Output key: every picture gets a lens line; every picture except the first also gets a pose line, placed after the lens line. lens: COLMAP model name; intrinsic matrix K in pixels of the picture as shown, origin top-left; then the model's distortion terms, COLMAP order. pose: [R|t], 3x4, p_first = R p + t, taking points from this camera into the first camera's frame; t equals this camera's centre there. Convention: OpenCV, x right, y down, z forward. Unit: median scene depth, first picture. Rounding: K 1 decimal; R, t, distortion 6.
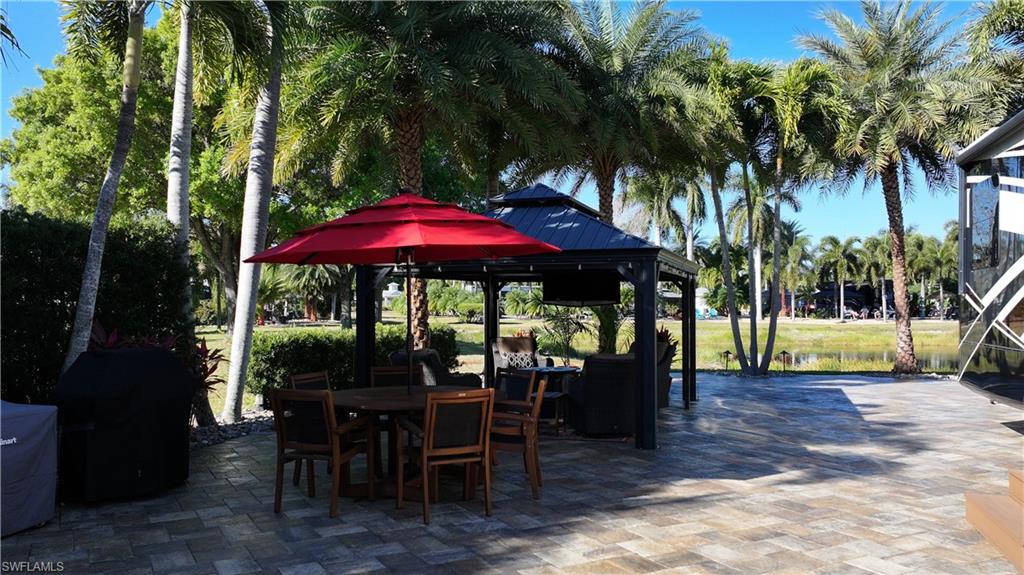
lens RADIAL K [[843.6, 0, 515.6], [0, 843.6, 292.9], [0, 0, 1]] dist [0.013197, -0.018929]
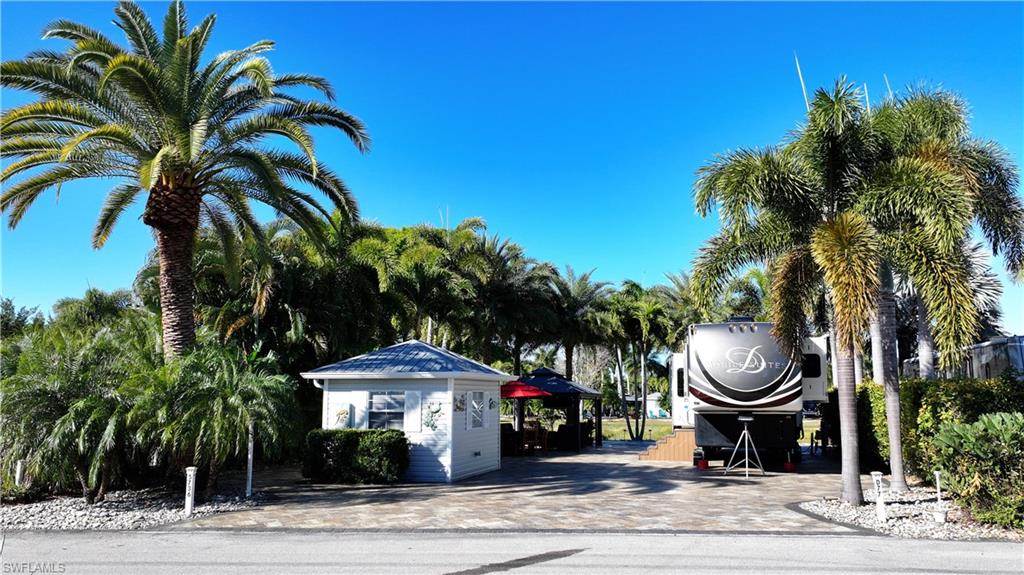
lens RADIAL K [[843.6, 0, 516.6], [0, 843.6, 288.7], [0, 0, 1]] dist [0.013197, -0.018929]
pose [[0.999600, 0.007231, 0.027358, -0.098417], [-0.003814, 0.992405, -0.122950, -0.025319], [-0.028039, 0.122797, 0.992036, -1.298977]]
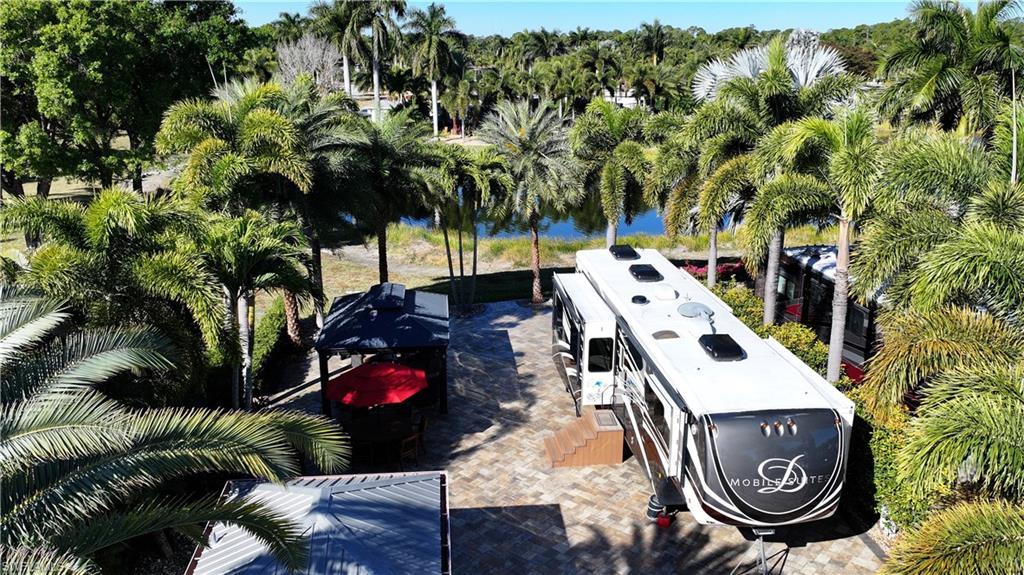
lens RADIAL K [[843.6, 0, 510.5], [0, 843.6, 282.4], [0, 0, 1]] dist [0.013197, -0.018929]
pose [[0.927044, -0.098017, 0.361915, -0.312777], [-0.007647, 0.960085, 0.279604, -0.521642], [-0.374875, -0.261973, 0.889291, -0.735758]]
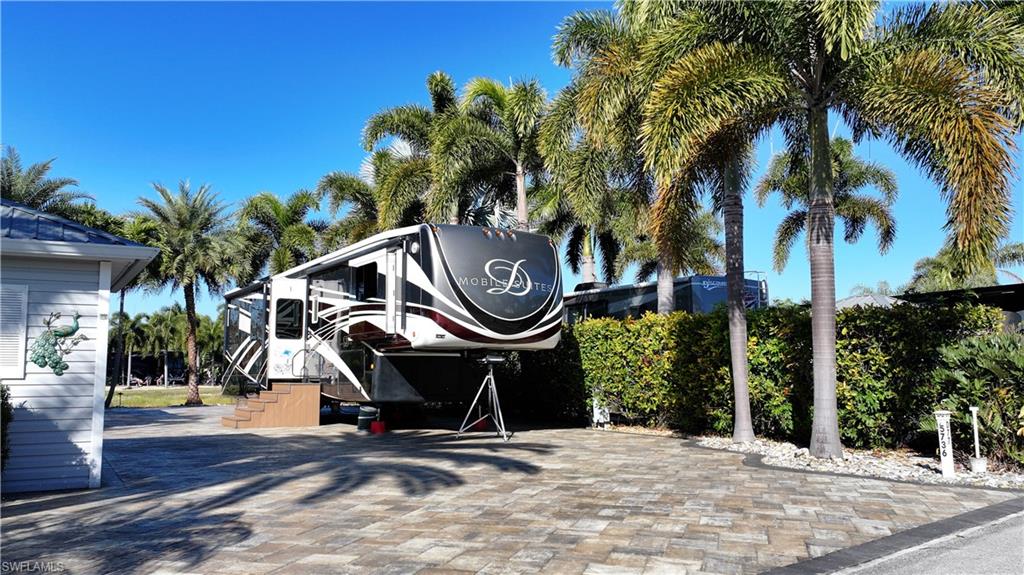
lens RADIAL K [[843.6, 0, 511.6], [0, 843.6, 290.3], [0, 0, 1]] dist [0.013197, -0.018929]
pose [[0.691853, 0.070328, 0.718605, -0.357597], [-0.006294, 0.995795, -0.091396, 0.018869], [-0.722011, 0.058710, 0.689386, -0.695967]]
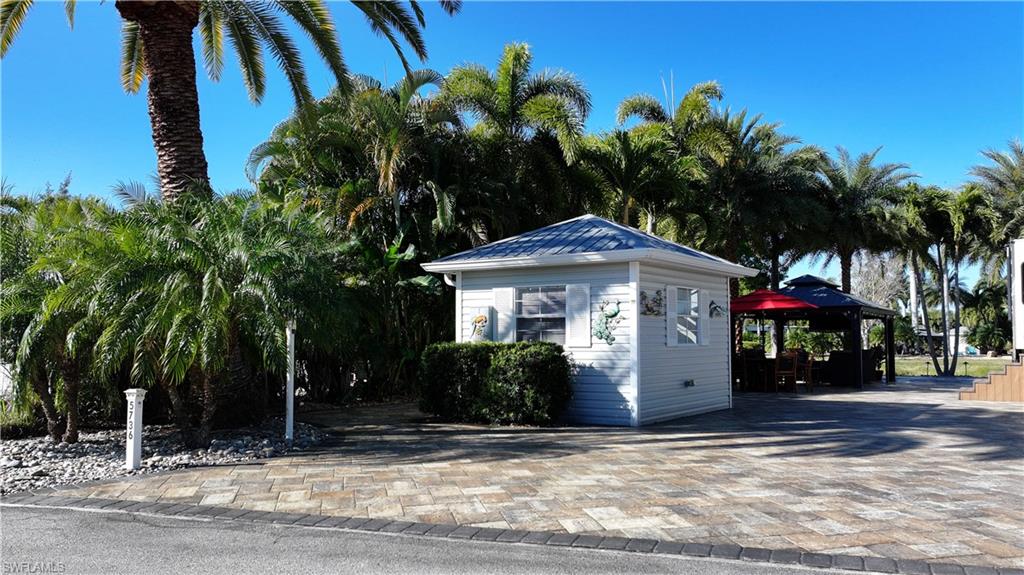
lens RADIAL K [[843.6, 0, 515.1], [0, 843.6, 287.9], [0, 0, 1]] dist [0.013197, -0.018929]
pose [[0.958364, -0.017837, -0.284992, -0.048862], [0.002081, 0.998457, -0.055494, 0.016279], [0.285542, 0.052590, 0.956922, -0.861405]]
